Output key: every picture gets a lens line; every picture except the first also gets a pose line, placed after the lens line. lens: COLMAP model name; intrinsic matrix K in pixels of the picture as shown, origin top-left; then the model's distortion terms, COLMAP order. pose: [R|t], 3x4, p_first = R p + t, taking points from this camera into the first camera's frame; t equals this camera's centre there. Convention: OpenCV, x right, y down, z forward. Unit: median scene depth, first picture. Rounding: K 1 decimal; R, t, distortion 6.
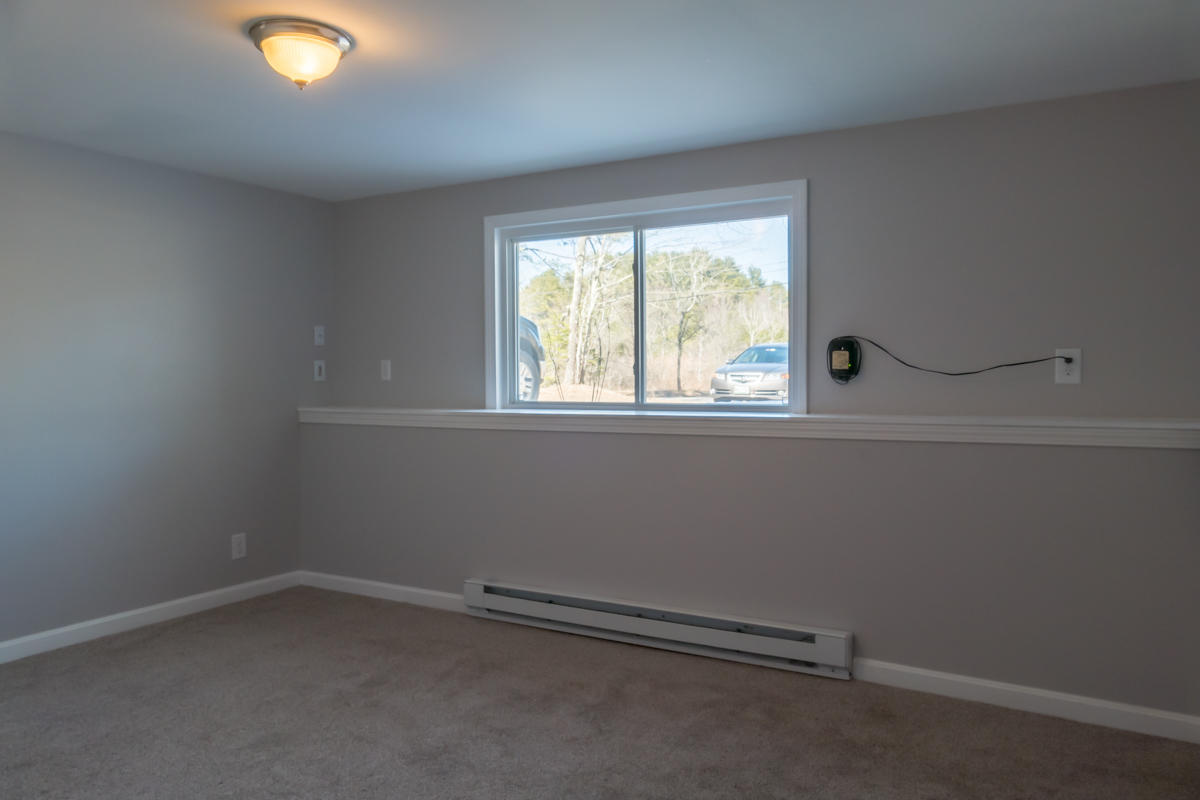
lens RADIAL K [[874.1, 0, 609.4], [0, 874.1, 394.0], [0, 0, 1]] dist [-0.002314, 0.007490]
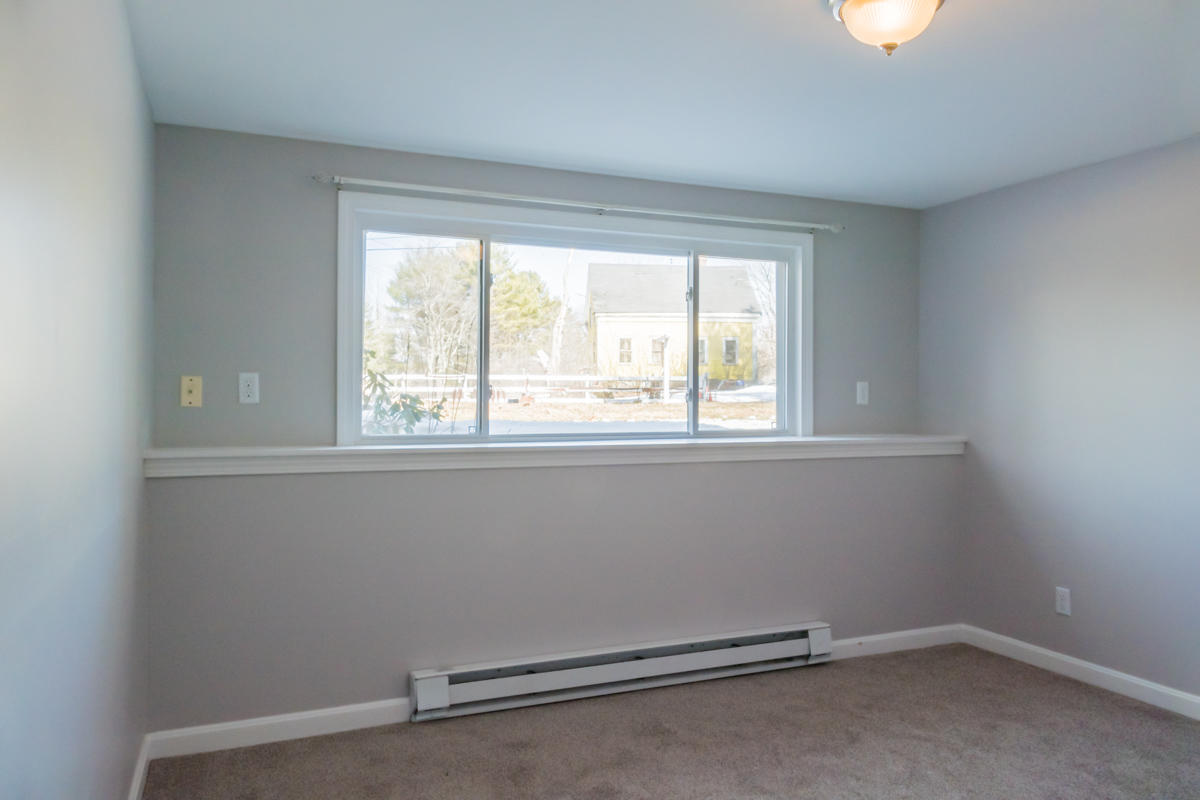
lens RADIAL K [[874.1, 0, 608.9], [0, 874.1, 403.9], [0, 0, 1]] dist [-0.002314, 0.007490]
pose [[0.572632, 0.011841, 0.819727, -0.681075], [0.012559, 0.999652, -0.023214, 0.001341], [-0.819717, 0.023588, 0.572283, 0.433677]]
